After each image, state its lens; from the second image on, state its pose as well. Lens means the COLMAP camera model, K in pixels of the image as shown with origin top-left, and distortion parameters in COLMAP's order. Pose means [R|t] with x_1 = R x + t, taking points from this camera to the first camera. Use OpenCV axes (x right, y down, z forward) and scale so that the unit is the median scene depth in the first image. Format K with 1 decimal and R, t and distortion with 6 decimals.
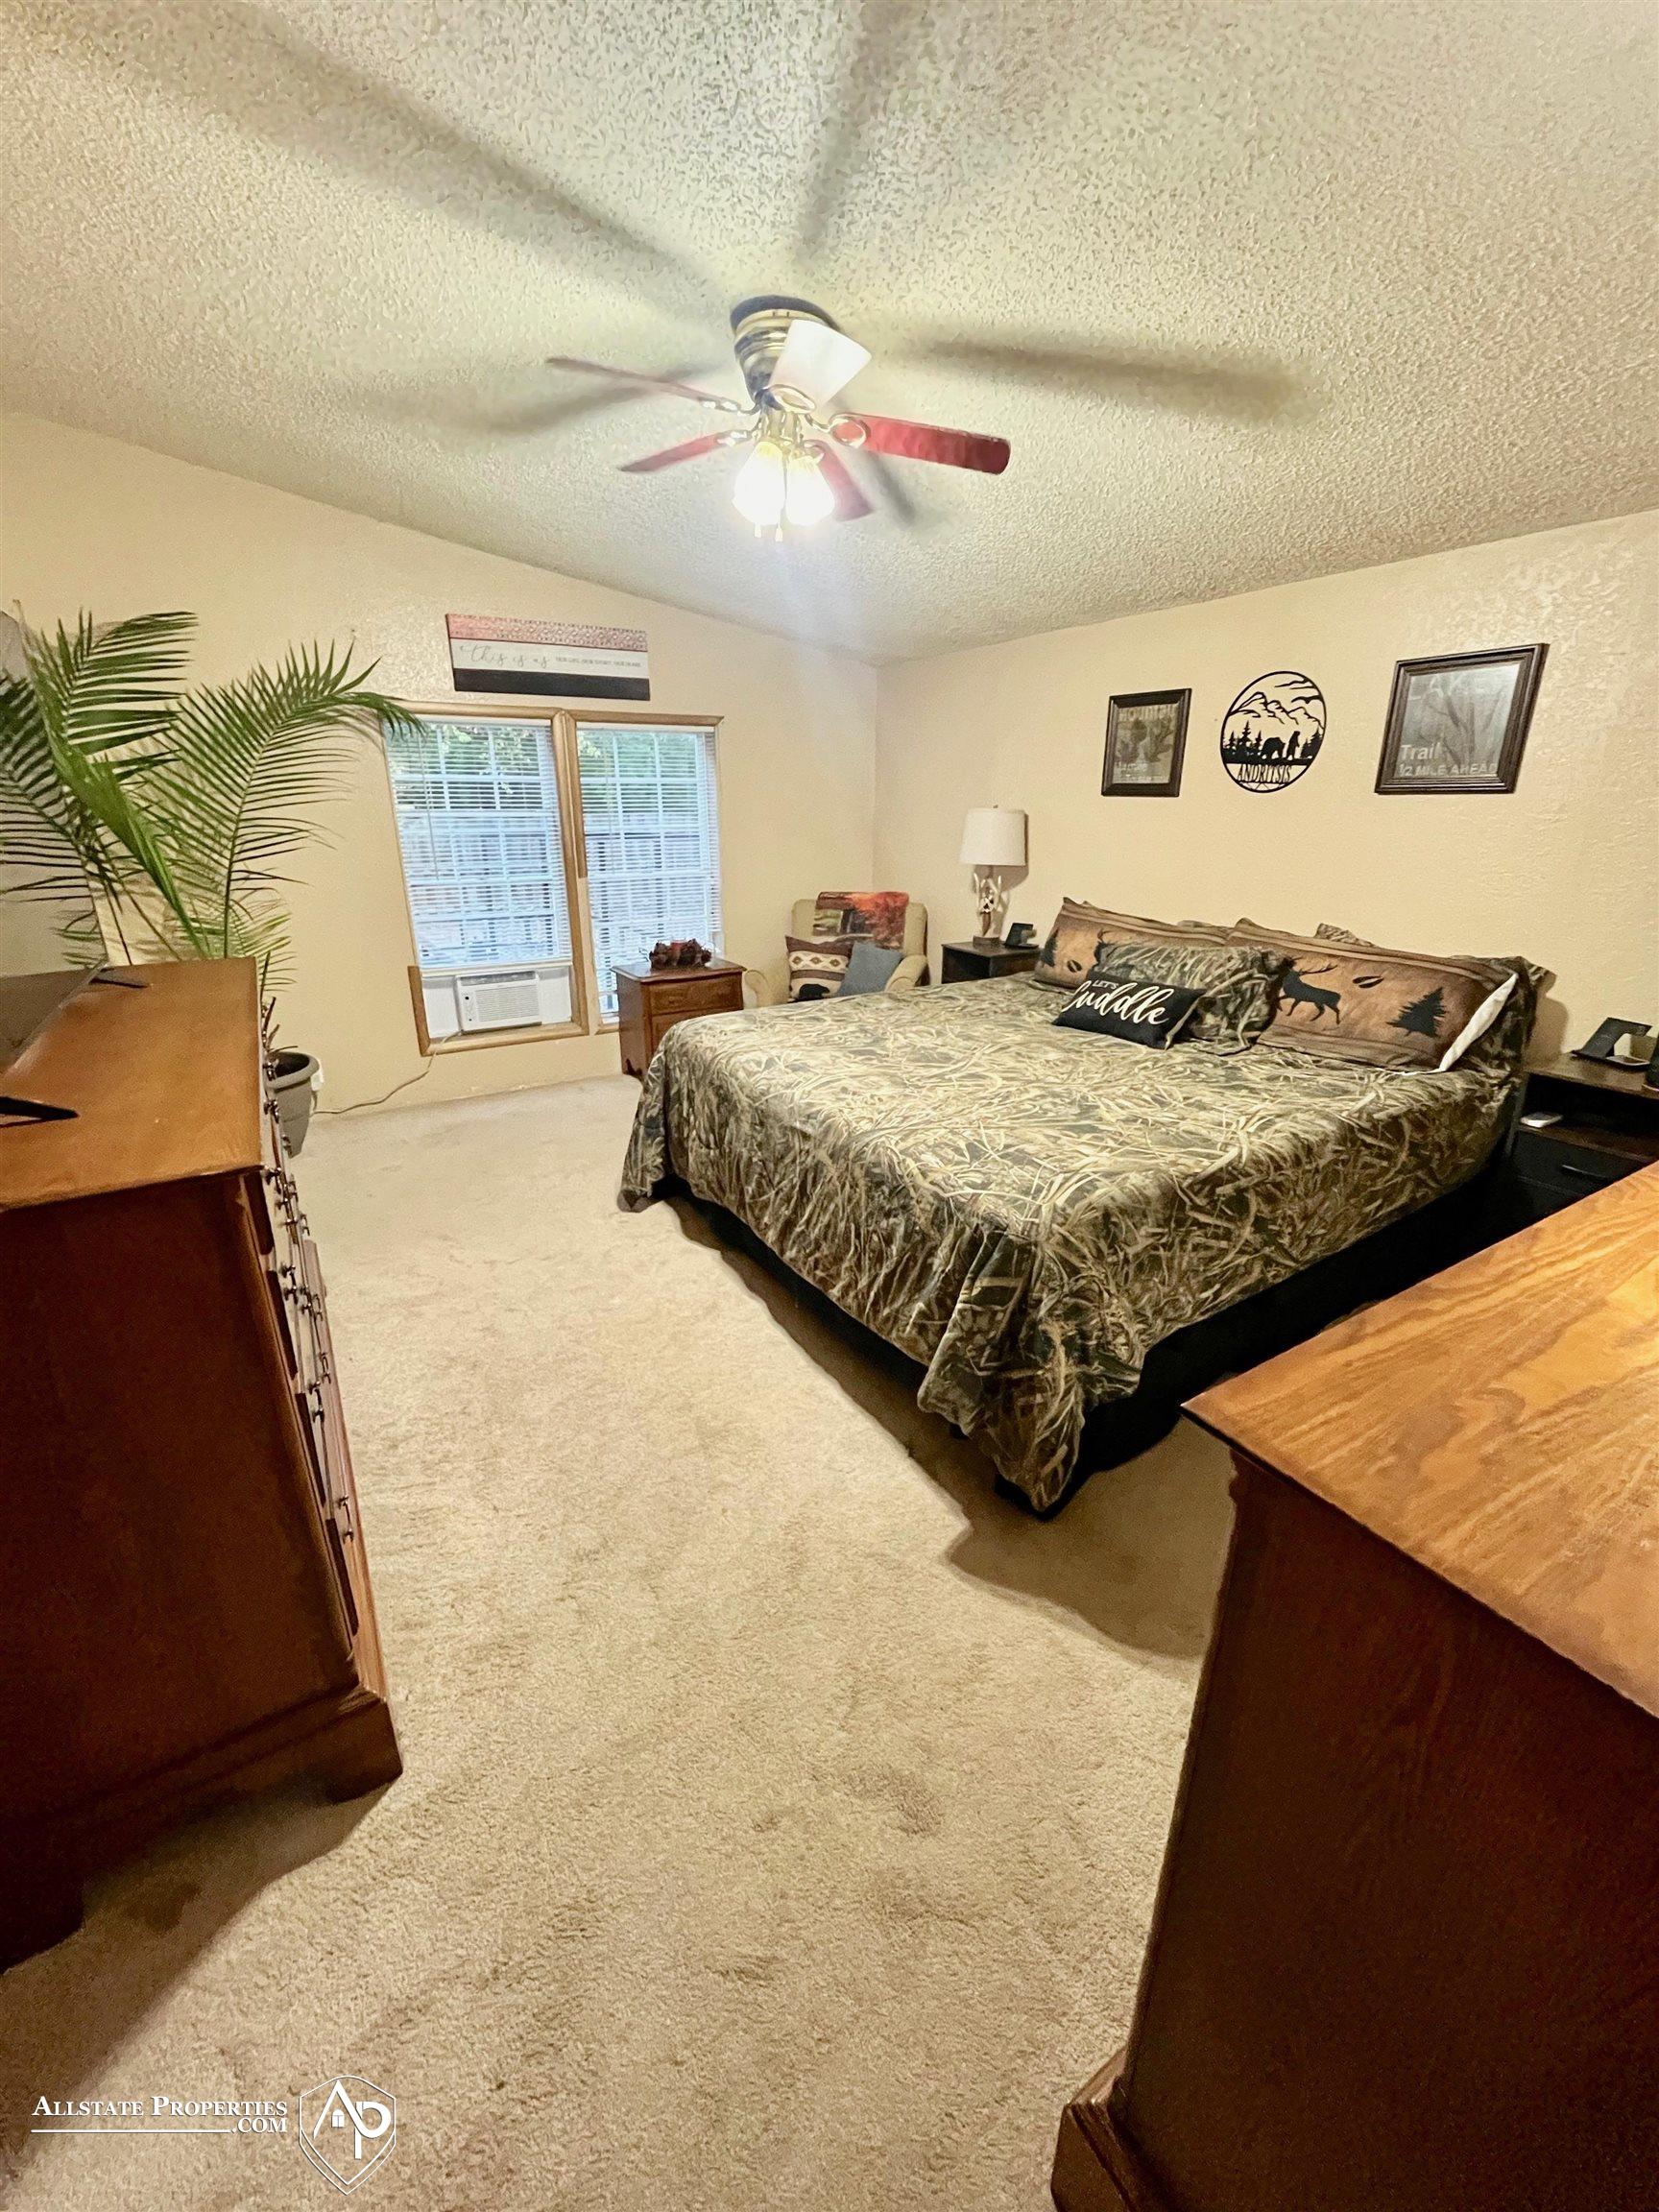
lens RADIAL K [[891.1, 0, 830.3], [0, 891.1, 1102.0], [0, 0, 1]] dist [-0.001514, -0.000139]
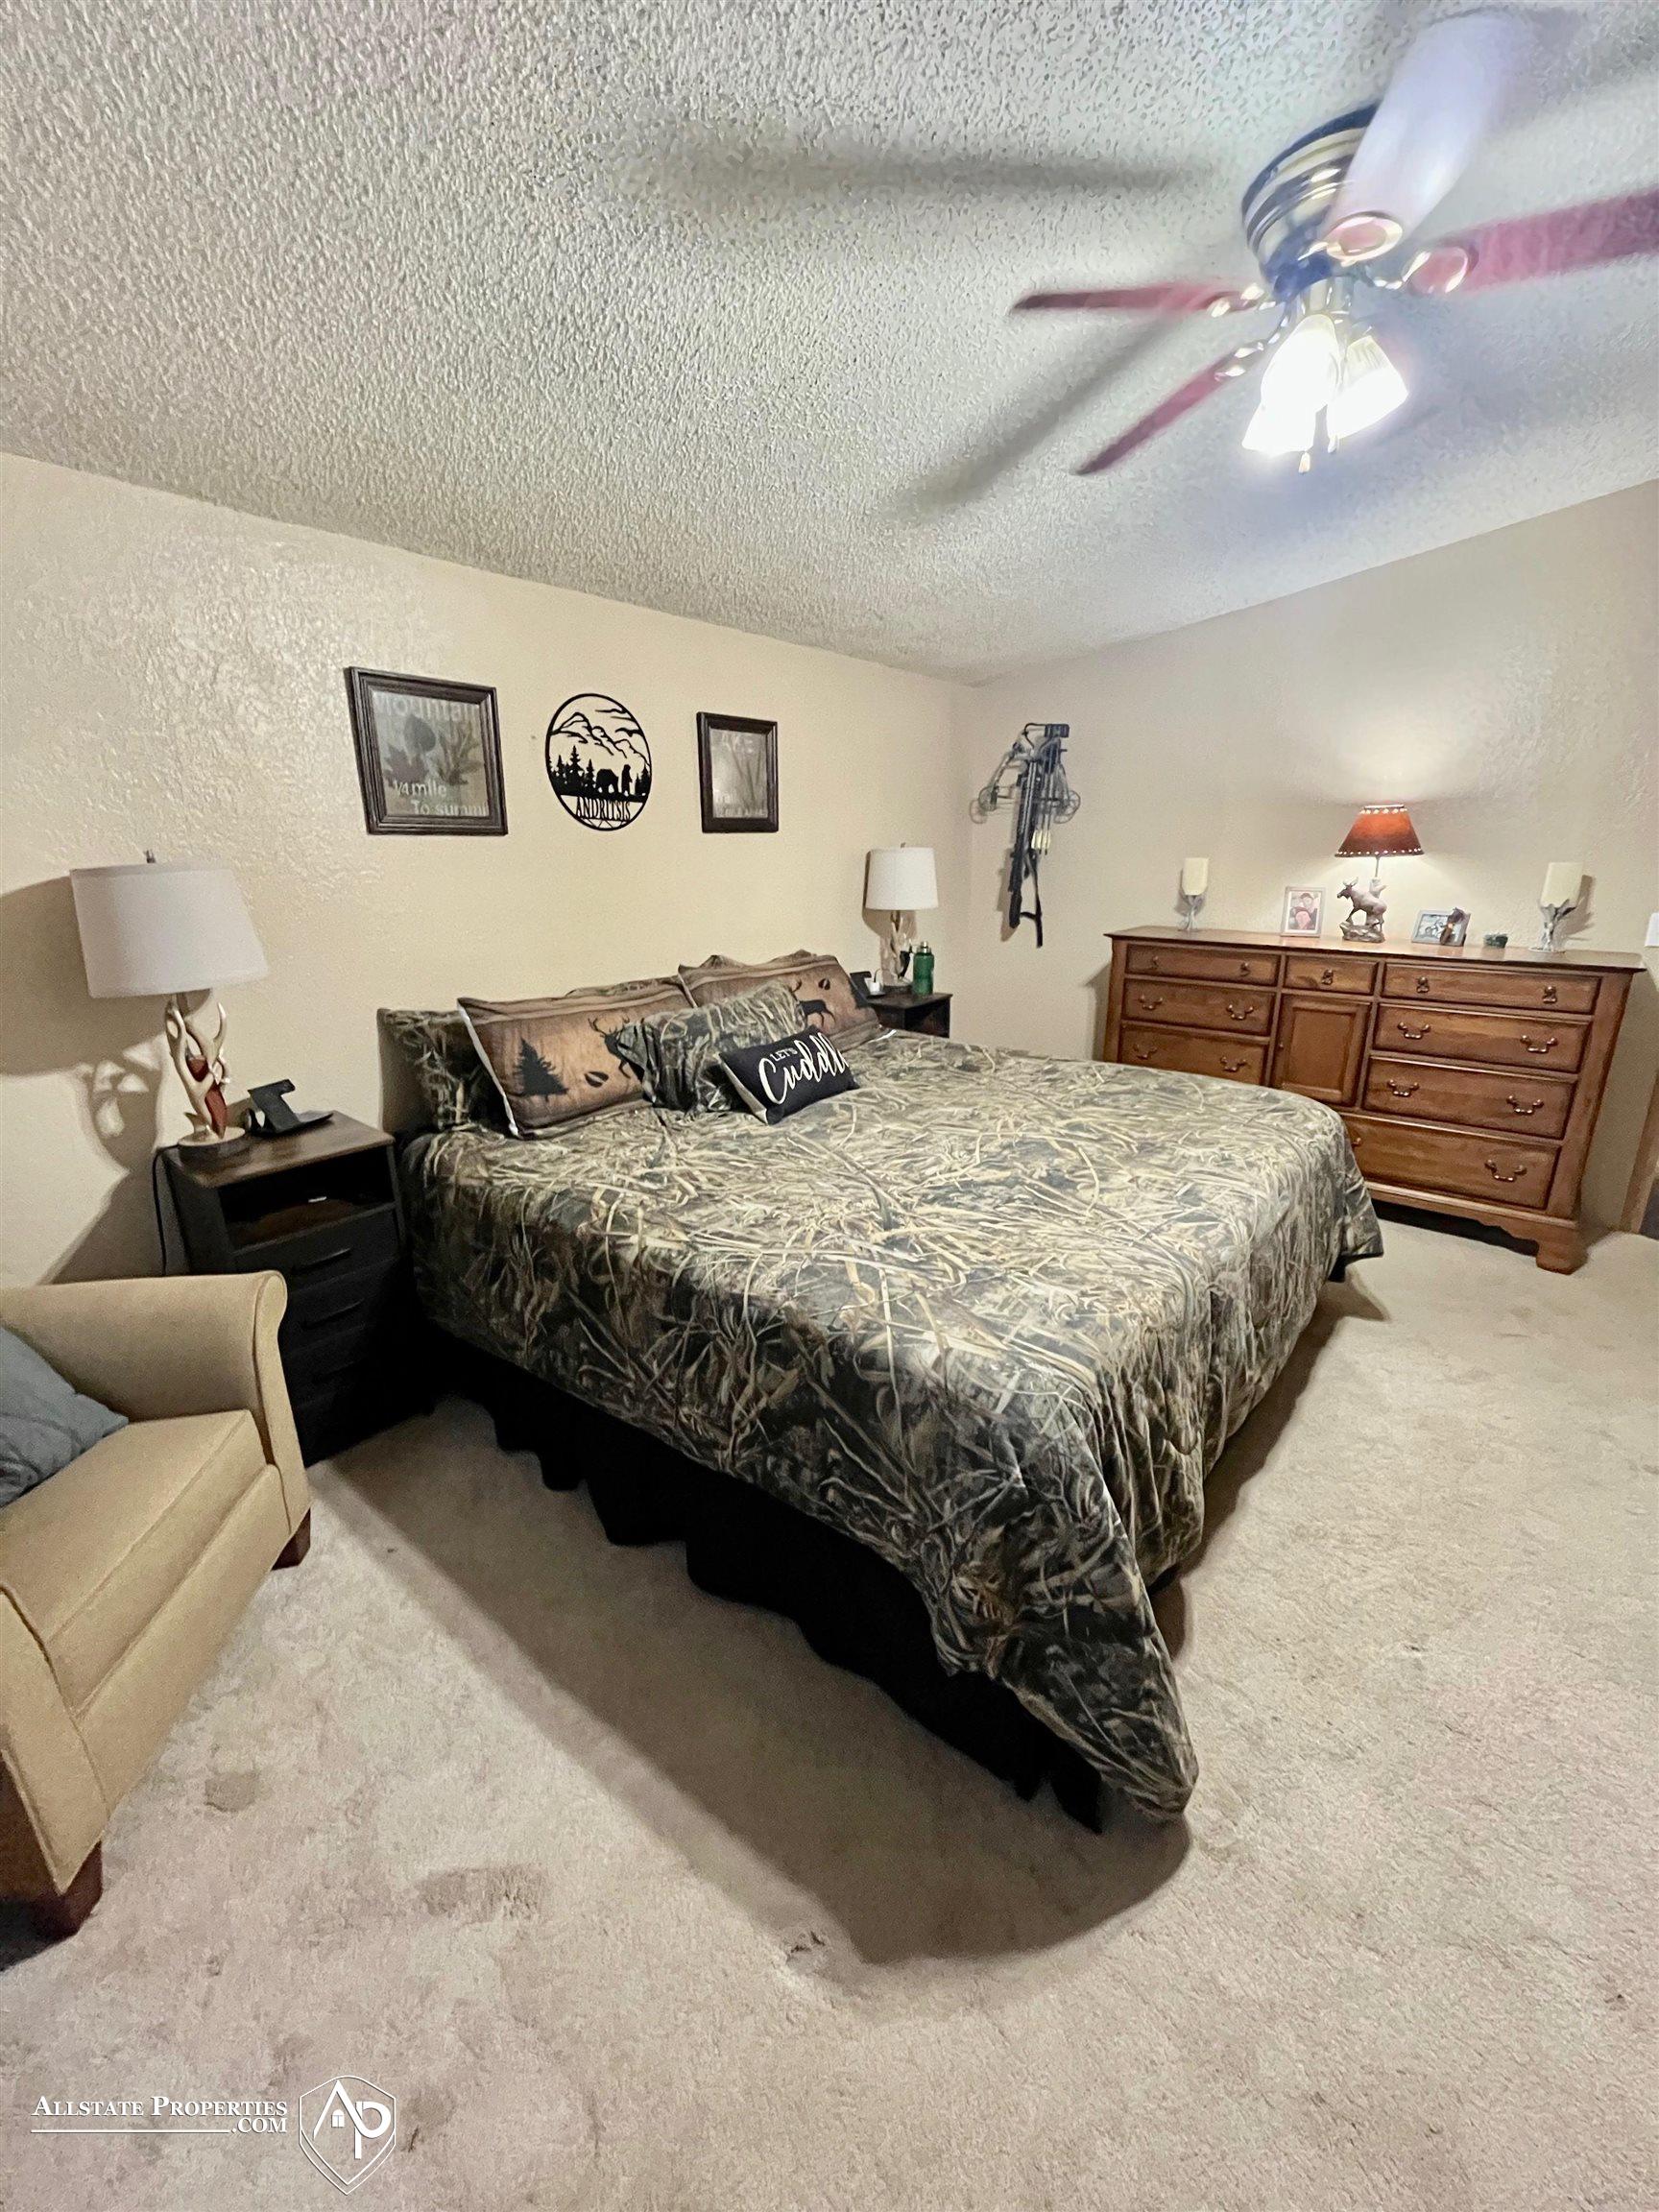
lens RADIAL K [[891.1, 0, 830.1], [0, 891.1, 1105.5], [0, 0, 1]] dist [-0.001514, -0.000139]
pose [[-0.331319, -0.268427, 0.904530, -0.468940], [0.310984, 0.874039, 0.373289, -0.379751], [-0.890796, 0.404972, -0.206109, 1.124297]]
